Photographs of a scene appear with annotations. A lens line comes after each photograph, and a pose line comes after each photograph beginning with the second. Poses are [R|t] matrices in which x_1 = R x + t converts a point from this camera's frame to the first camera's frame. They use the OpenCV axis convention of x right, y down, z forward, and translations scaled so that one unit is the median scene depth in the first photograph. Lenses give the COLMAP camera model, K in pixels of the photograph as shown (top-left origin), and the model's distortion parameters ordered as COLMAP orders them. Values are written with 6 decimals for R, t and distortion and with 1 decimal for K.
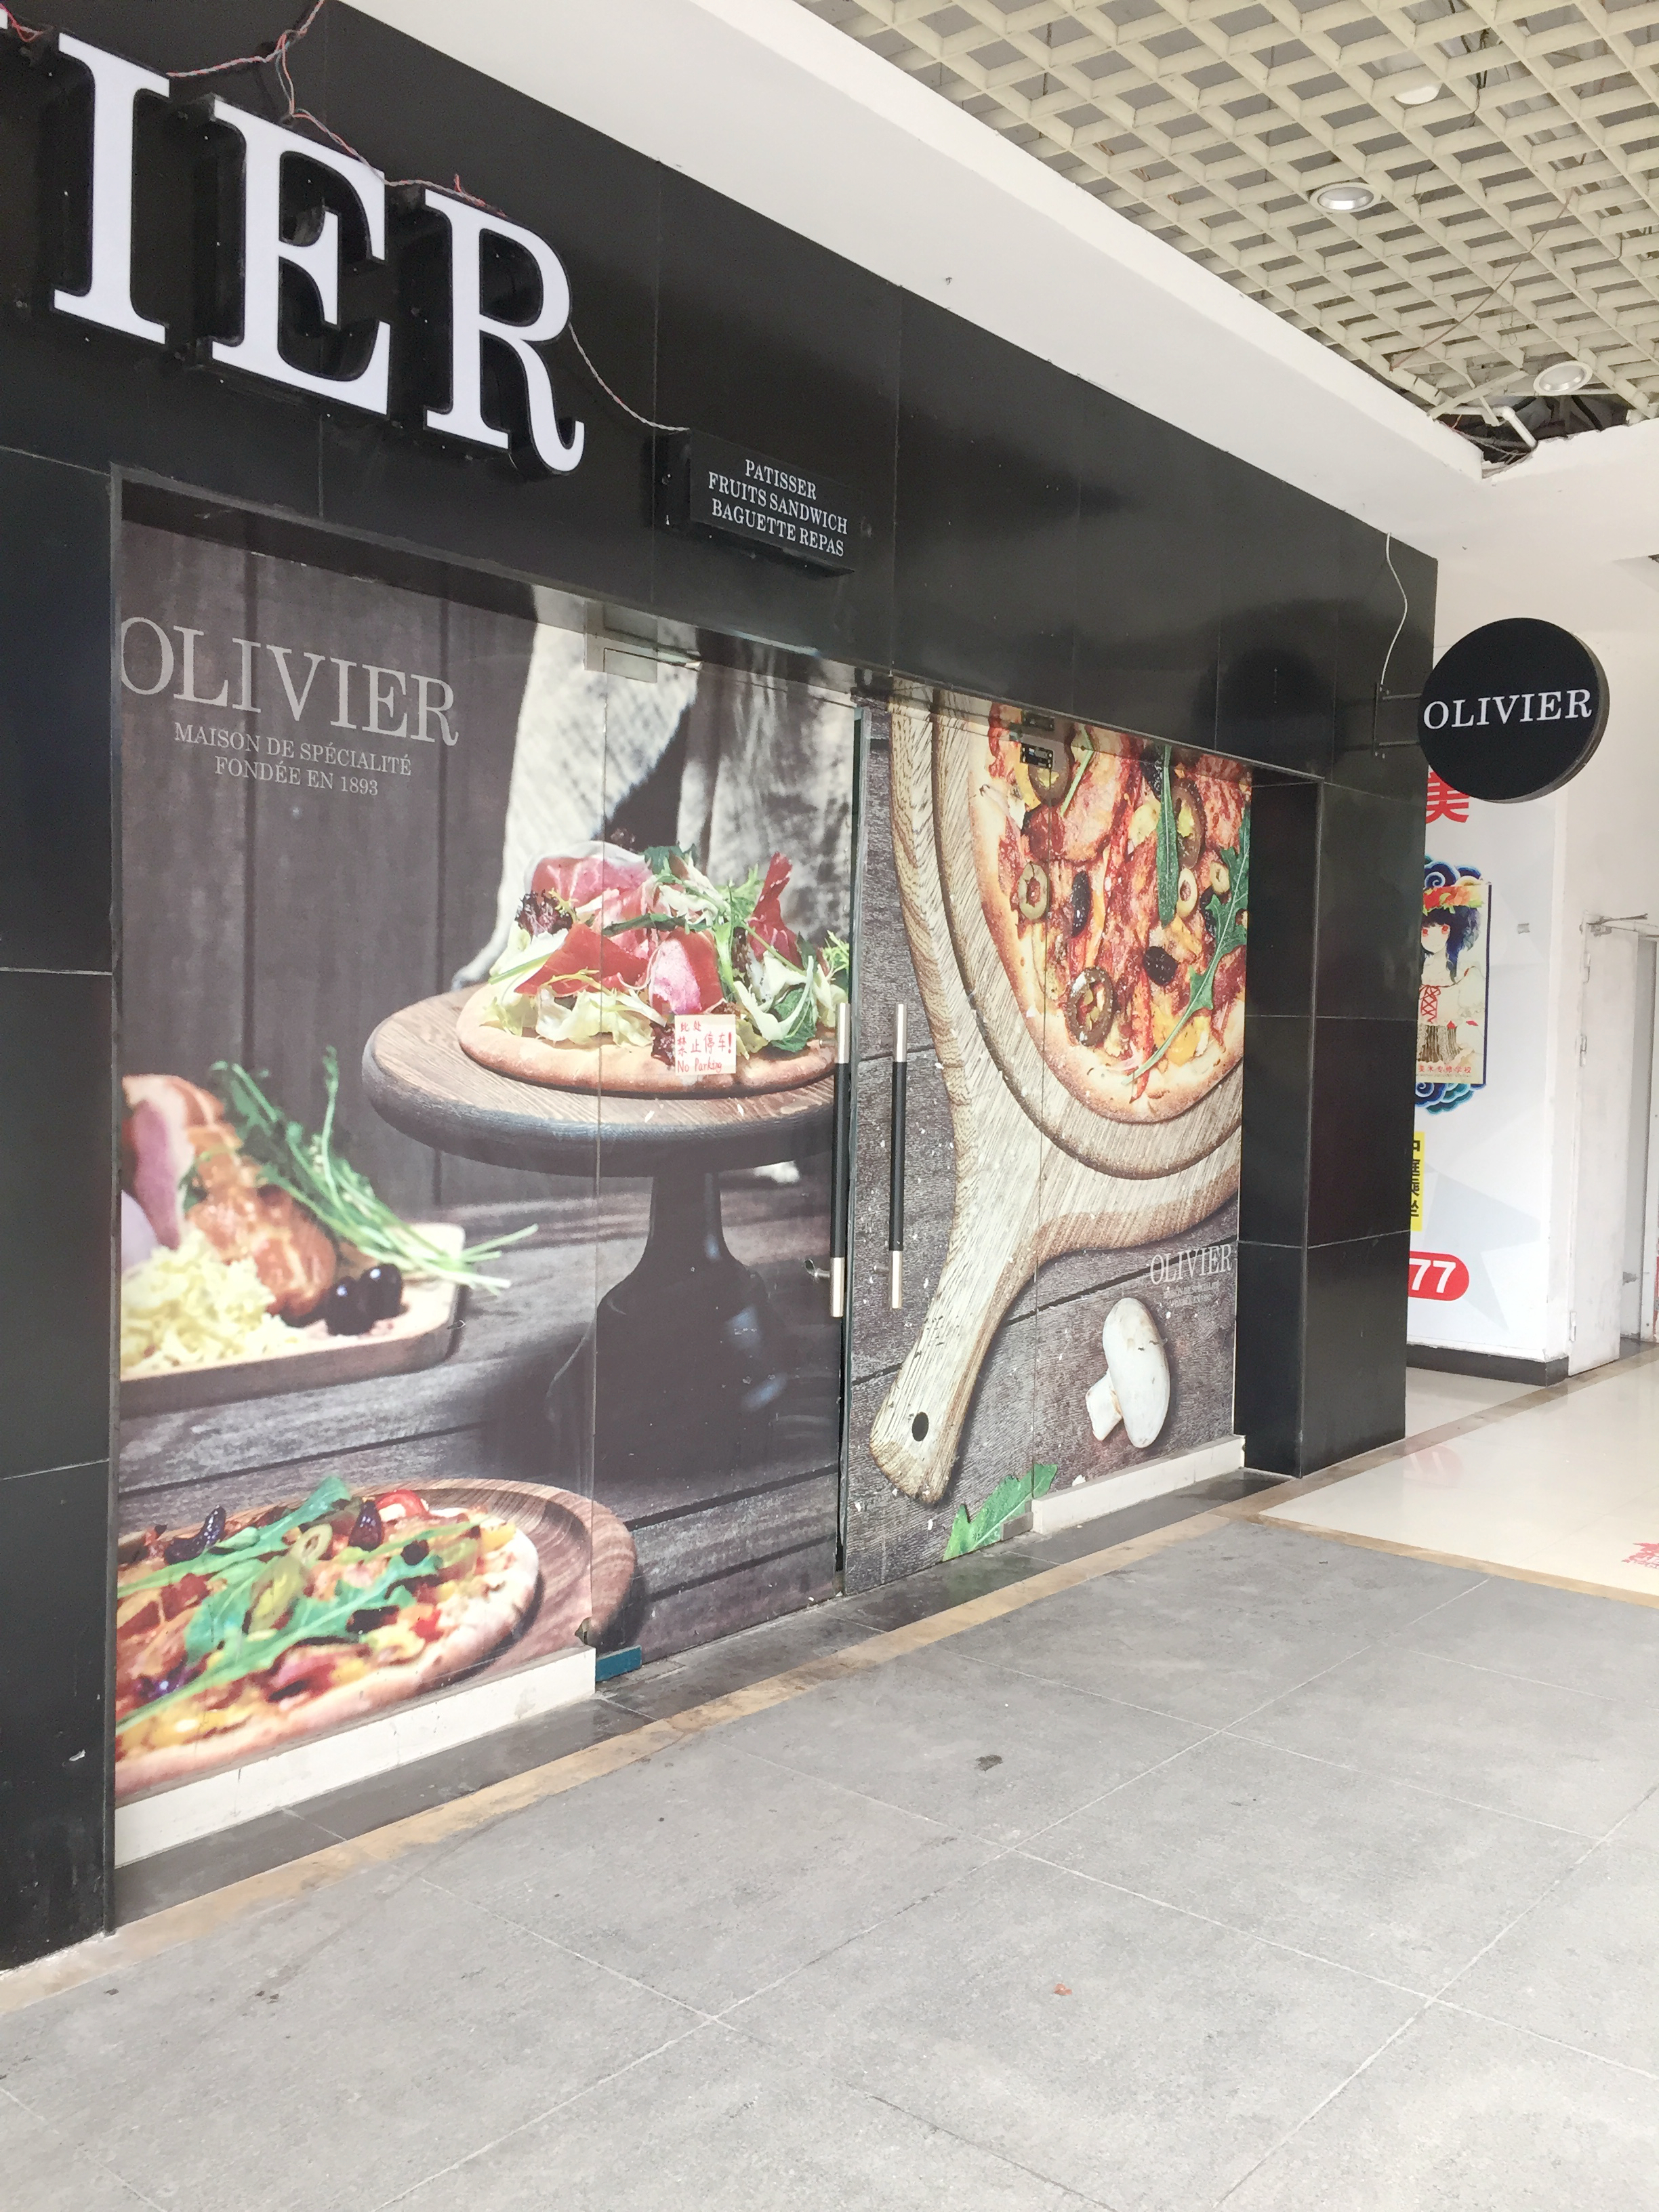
lens RADIAL K [[1886.6, 0, 831.9], [0, 1886.6, 1124.8], [0, 0, 1]] dist [0.080446, -0.127351]
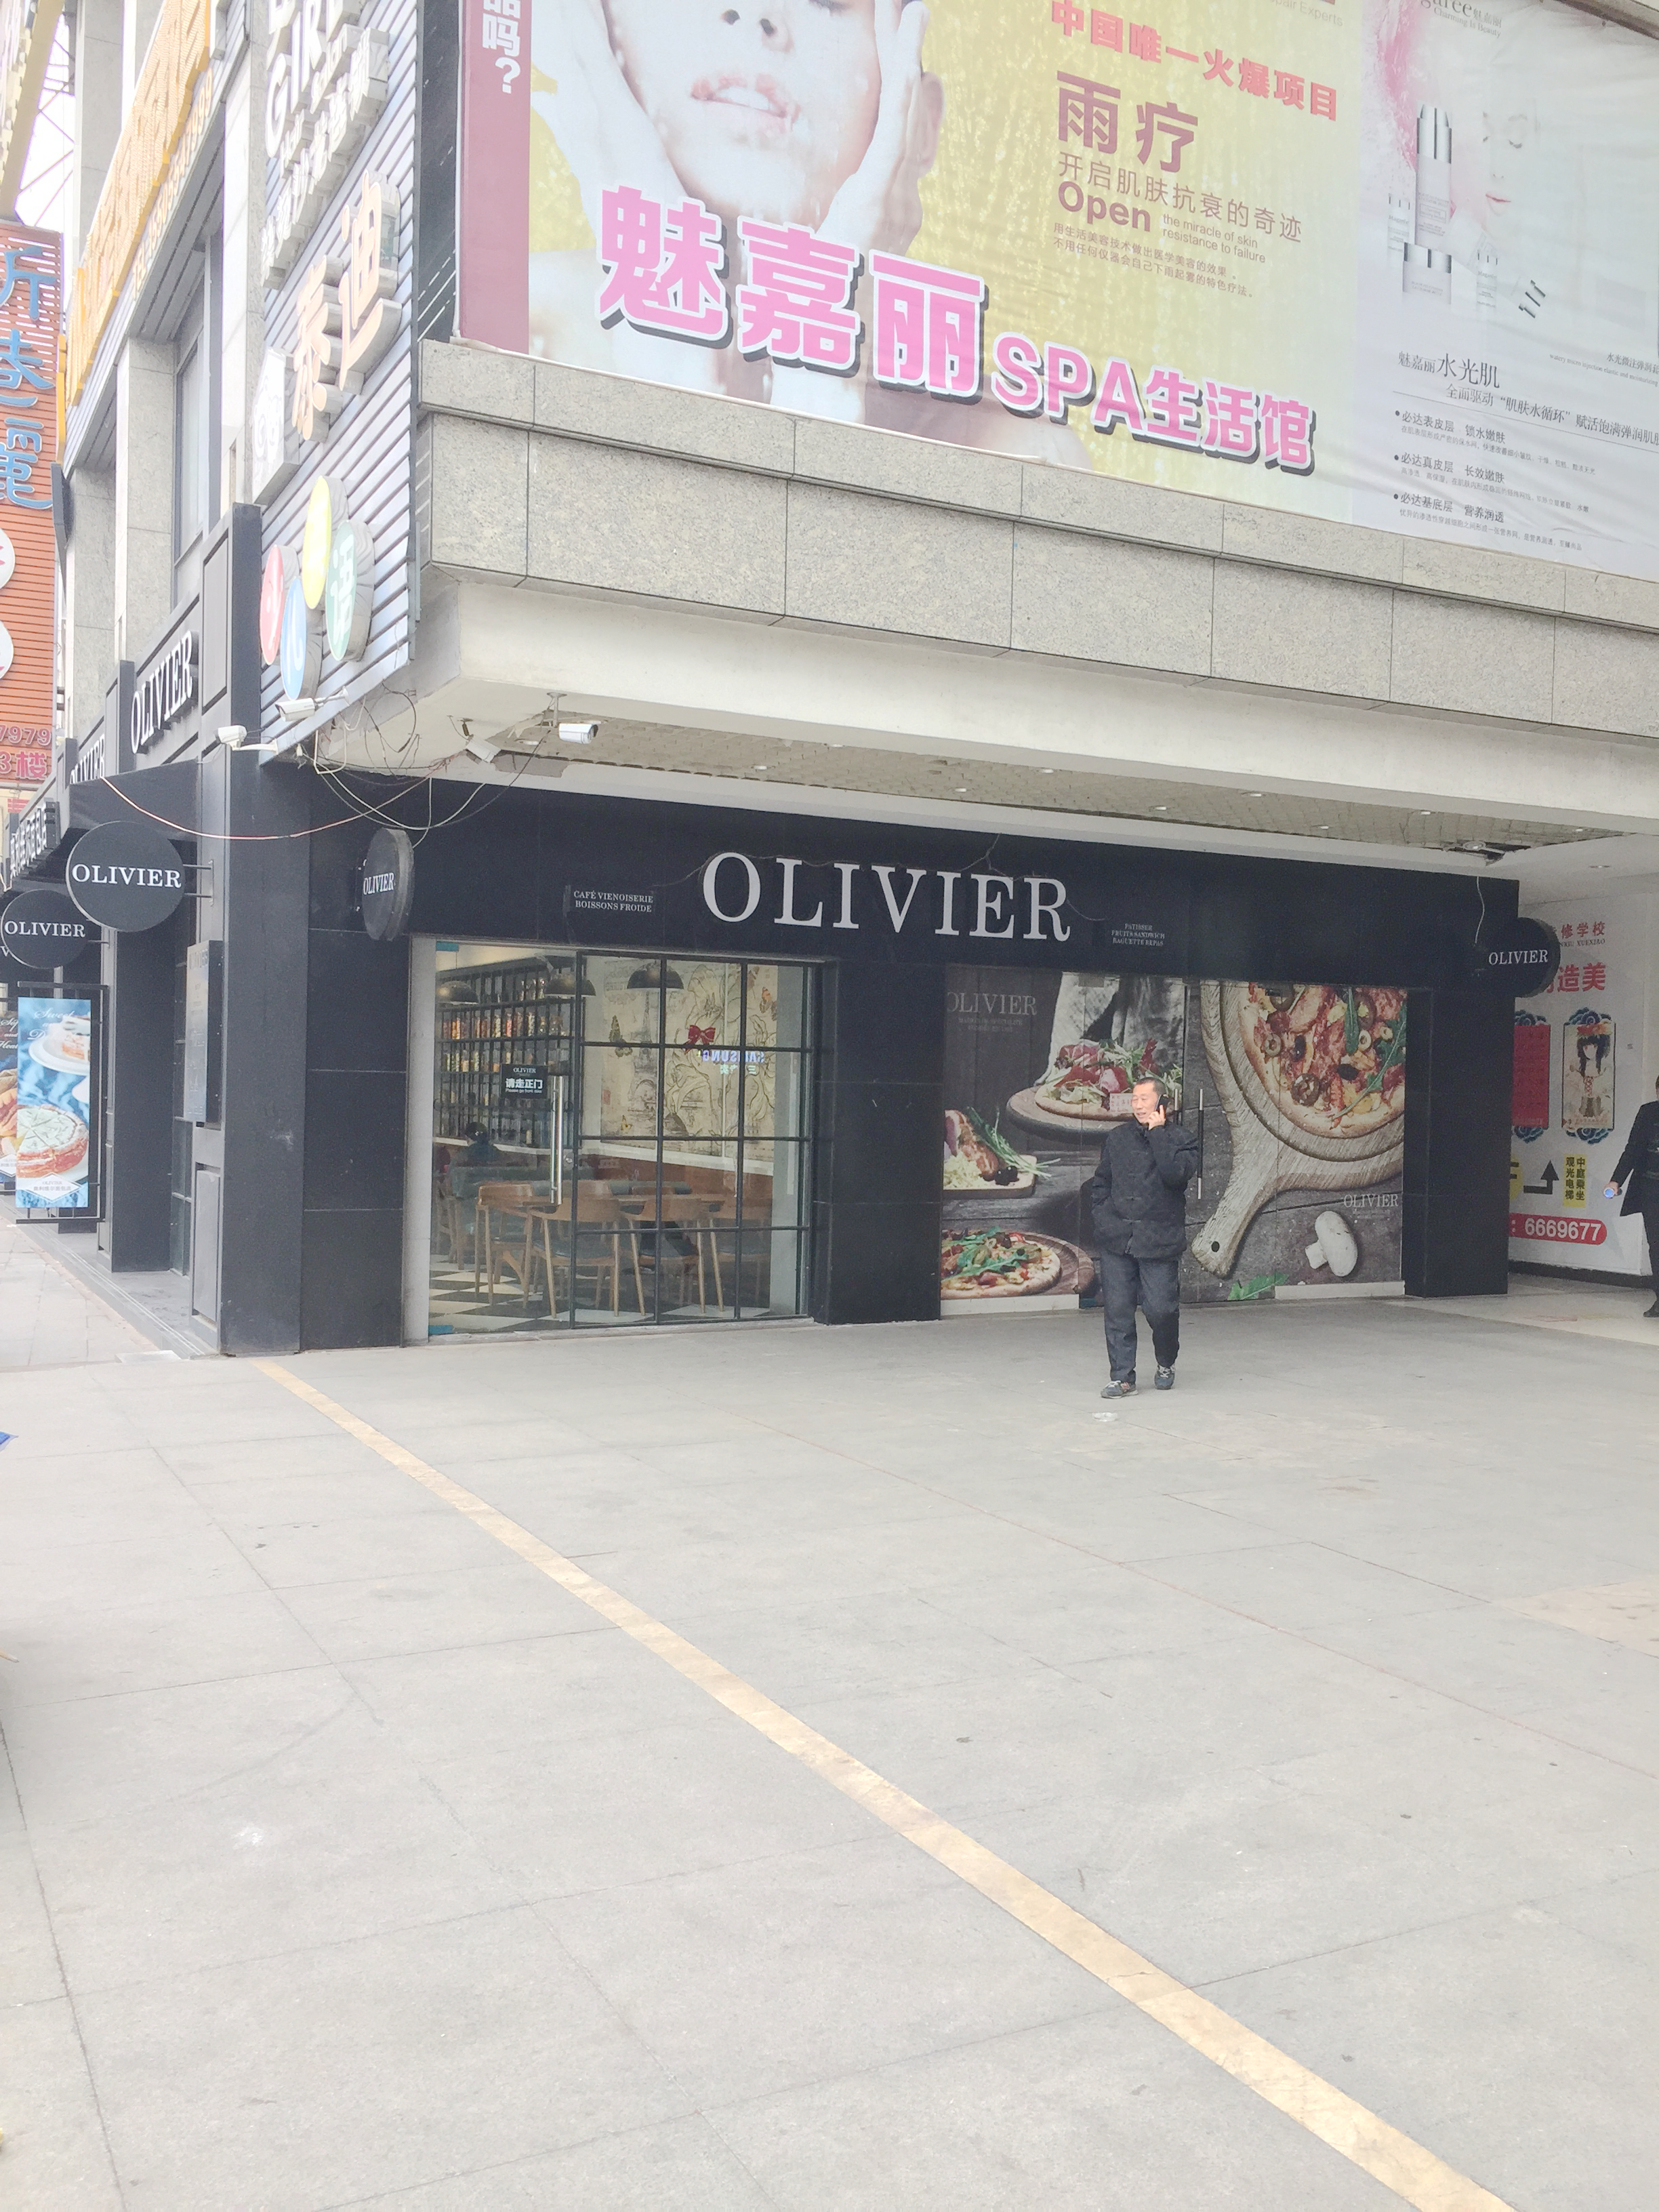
lens RADIAL K [[1886.6, 0, 829.0], [0, 1886.6, 1111.8], [0, 0, 1]] dist [0.080446, -0.127351]
pose [[0.925403, 0.001612, -0.378981, 0.681021], [-0.019327, 0.998891, -0.042942, 0.115809], [0.378492, 0.047063, 0.924407, -2.075537]]
